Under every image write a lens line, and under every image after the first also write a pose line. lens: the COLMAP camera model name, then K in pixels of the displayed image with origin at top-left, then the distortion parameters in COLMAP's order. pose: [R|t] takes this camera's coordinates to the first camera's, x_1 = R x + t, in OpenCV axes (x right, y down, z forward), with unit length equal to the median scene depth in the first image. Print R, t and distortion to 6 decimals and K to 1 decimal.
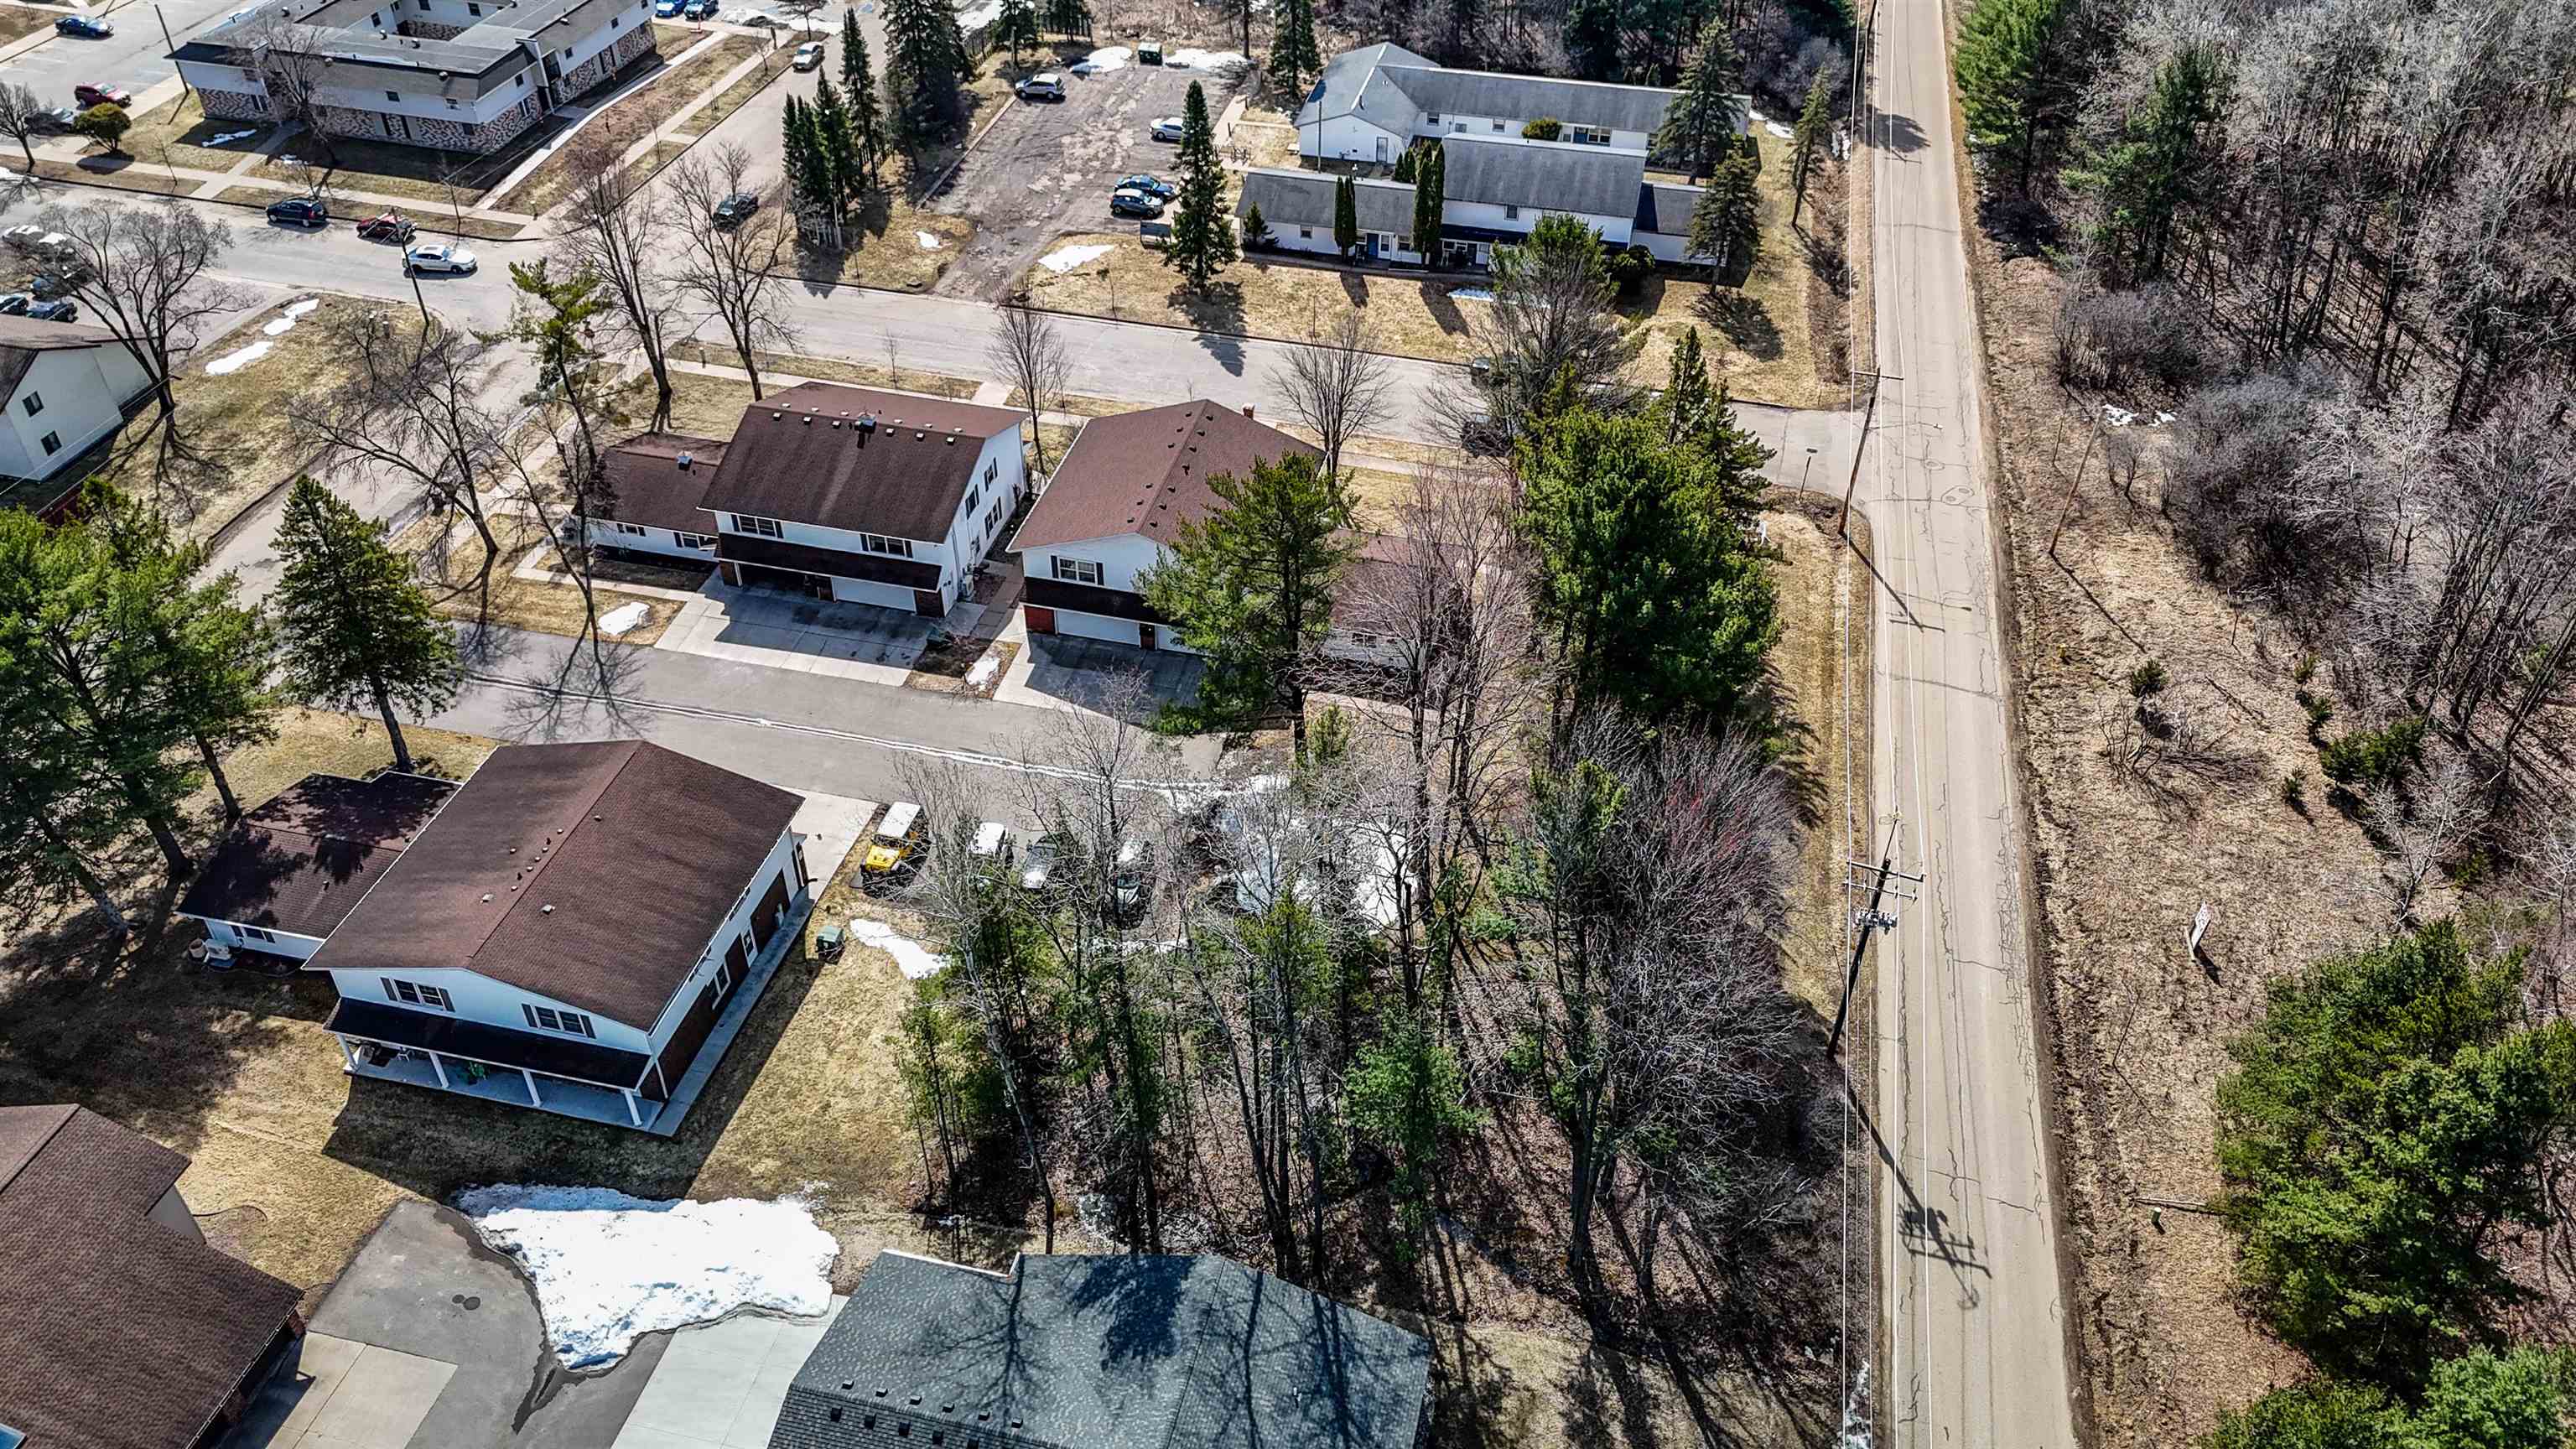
lens RADIAL K [[1898.1, 0, 1289.4], [0, 1898.1, 715.8], [0, 0, 1]] dist [0.048906, -0.043749]
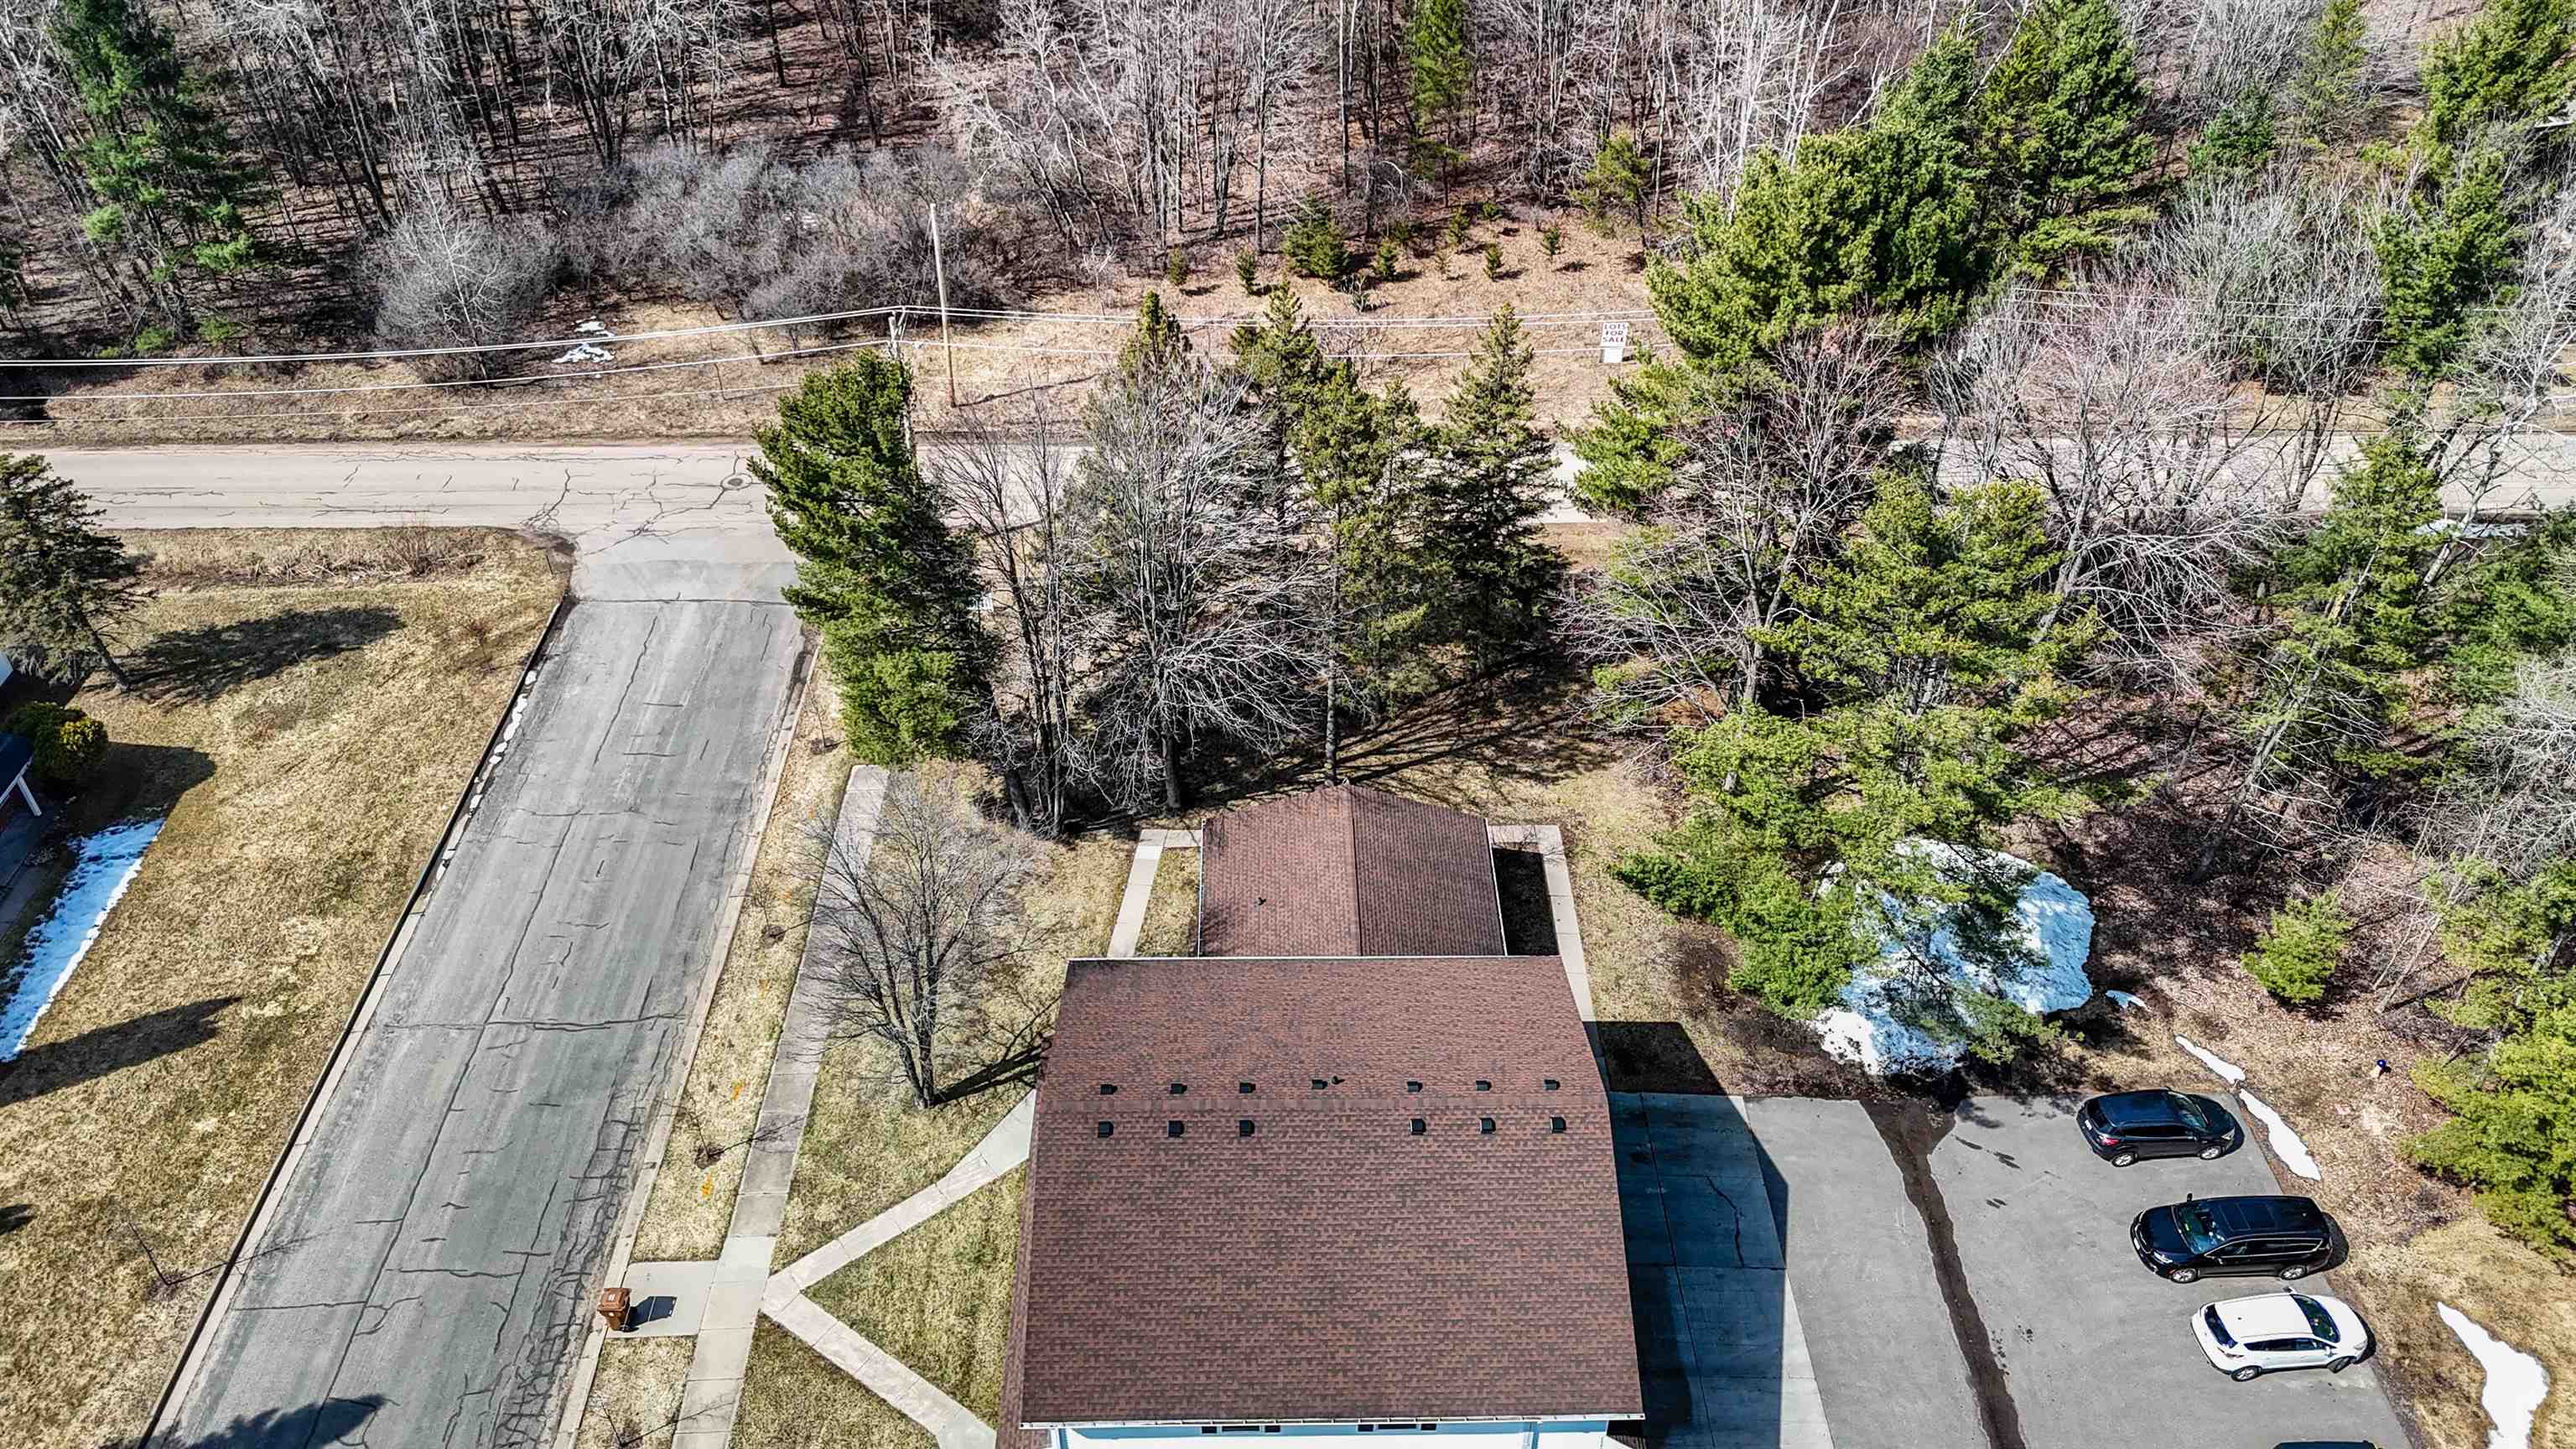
lens RADIAL K [[1898.1, 0, 1285.3], [0, 1898.1, 714.6], [0, 0, 1]] dist [0.048906, -0.043749]
pose [[-0.251372, -0.621581, 0.741923, -0.256283], [0.597398, 0.503467, 0.624209, -0.355701], [-0.761530, 0.600132, 0.244774, 0.630628]]
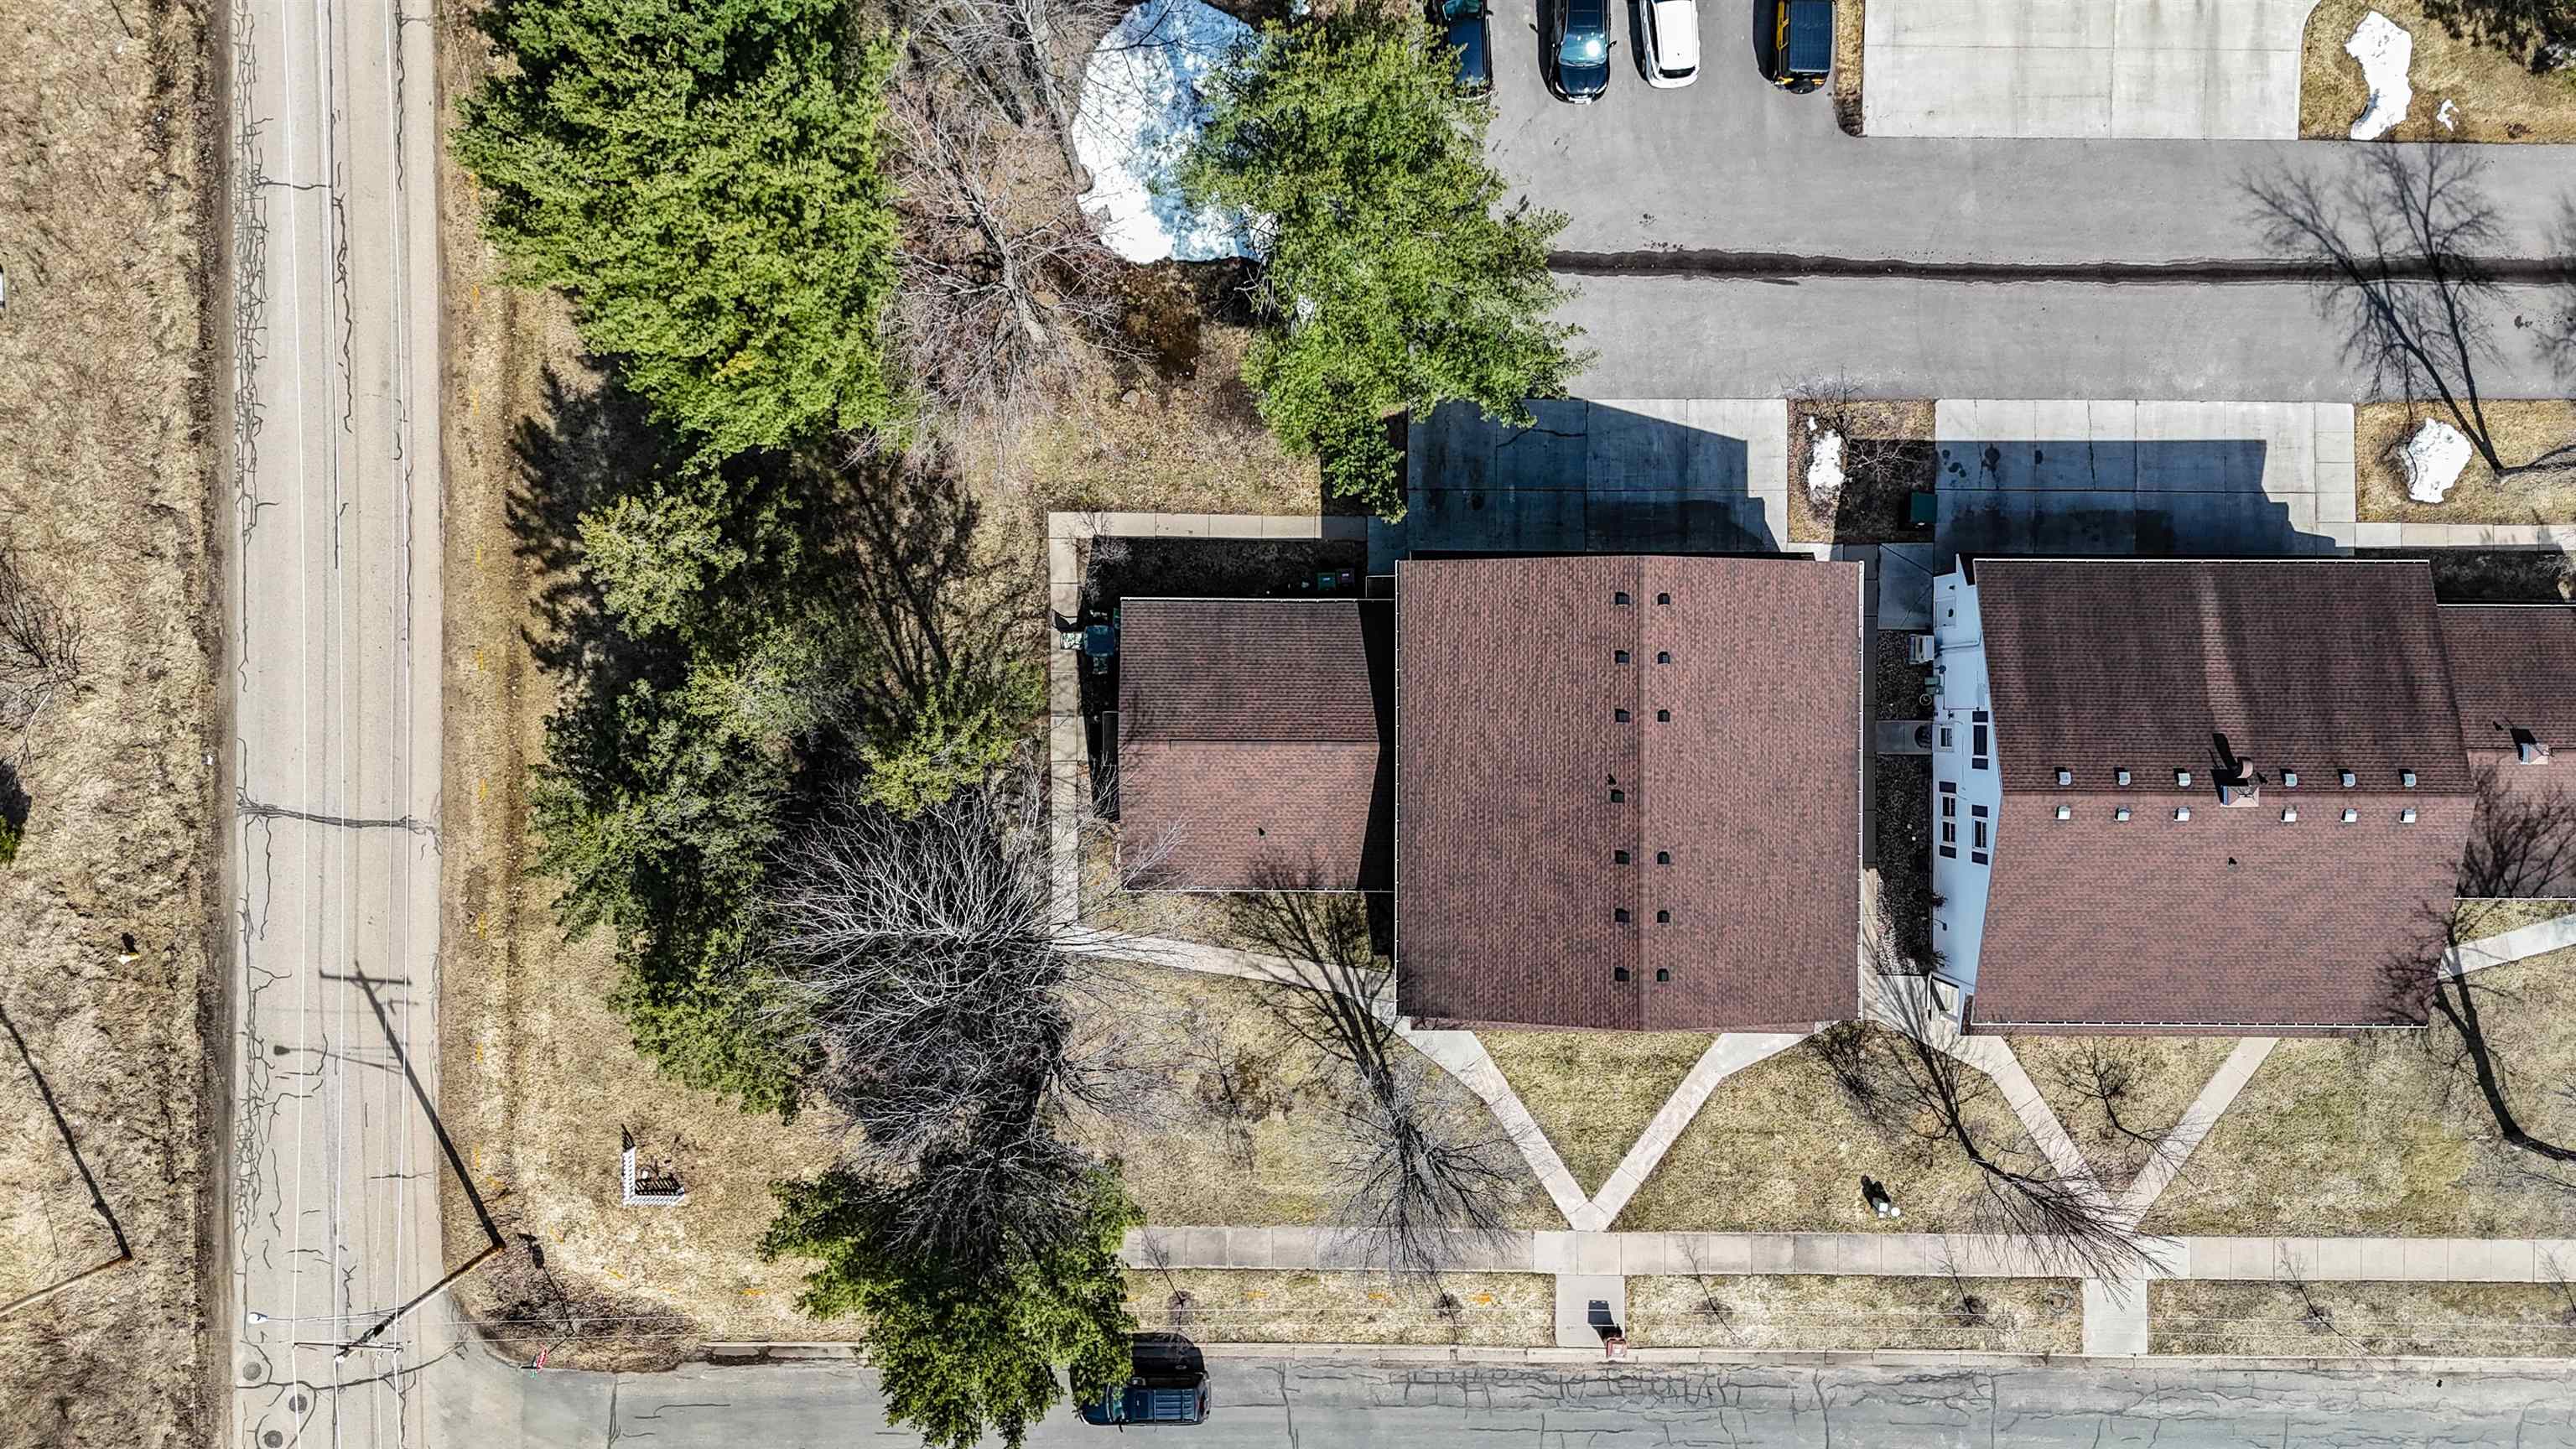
lens RADIAL K [[1898.1, 0, 1293.6], [0, 1898.1, 726.3], [0, 0, 1]] dist [0.048906, -0.043749]
pose [[-0.972592, 0.229571, -0.036897, 0.040357], [-0.174332, -0.614968, 0.769040, -0.394564], [0.153858, 0.754395, 0.638135, 0.466657]]
